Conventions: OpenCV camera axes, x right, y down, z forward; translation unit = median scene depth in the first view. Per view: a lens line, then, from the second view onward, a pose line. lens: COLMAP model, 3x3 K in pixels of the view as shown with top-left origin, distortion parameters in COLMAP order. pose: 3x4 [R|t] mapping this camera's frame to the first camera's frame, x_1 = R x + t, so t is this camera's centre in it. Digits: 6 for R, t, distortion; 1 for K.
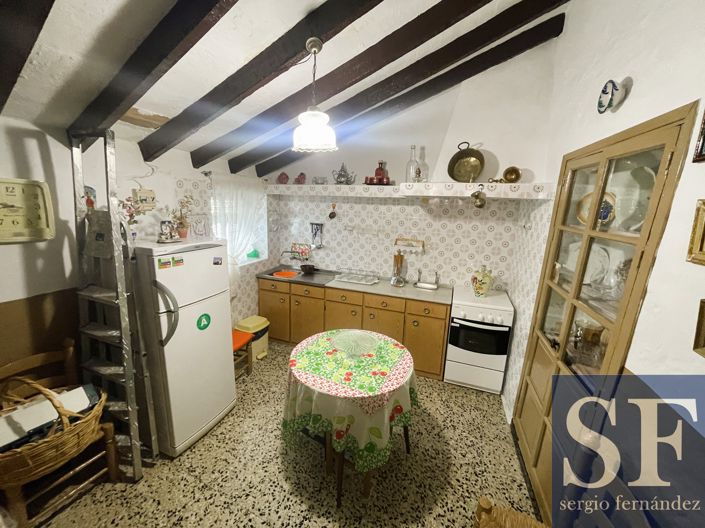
lens RADIAL K [[281.5, 0, 350.5], [0, 281.5, 265.7], [0, 0, 1]] dist [-0.010755, 0.001791]
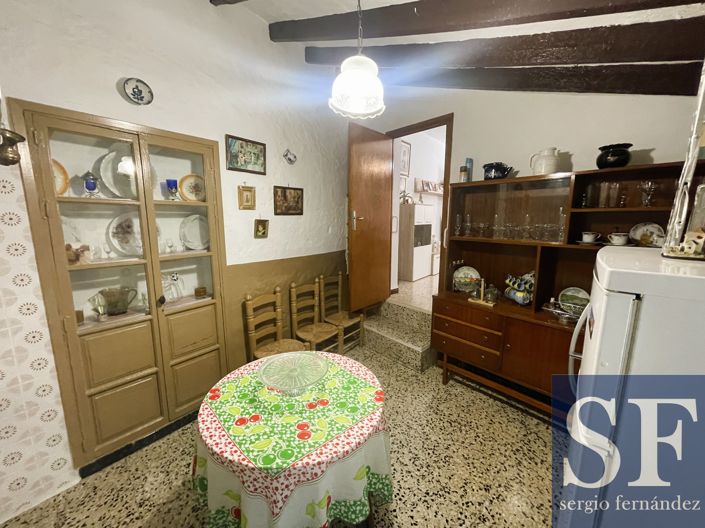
lens RADIAL K [[281.5, 0, 352.9], [0, 281.5, 264.6], [0, 0, 1]] dist [-0.010755, 0.001791]
pose [[-0.946366, -0.088791, 0.310658, -0.315239], [0.032533, 0.930425, 0.365035, -0.222056], [-0.321456, 0.355563, -0.877634, 1.444584]]
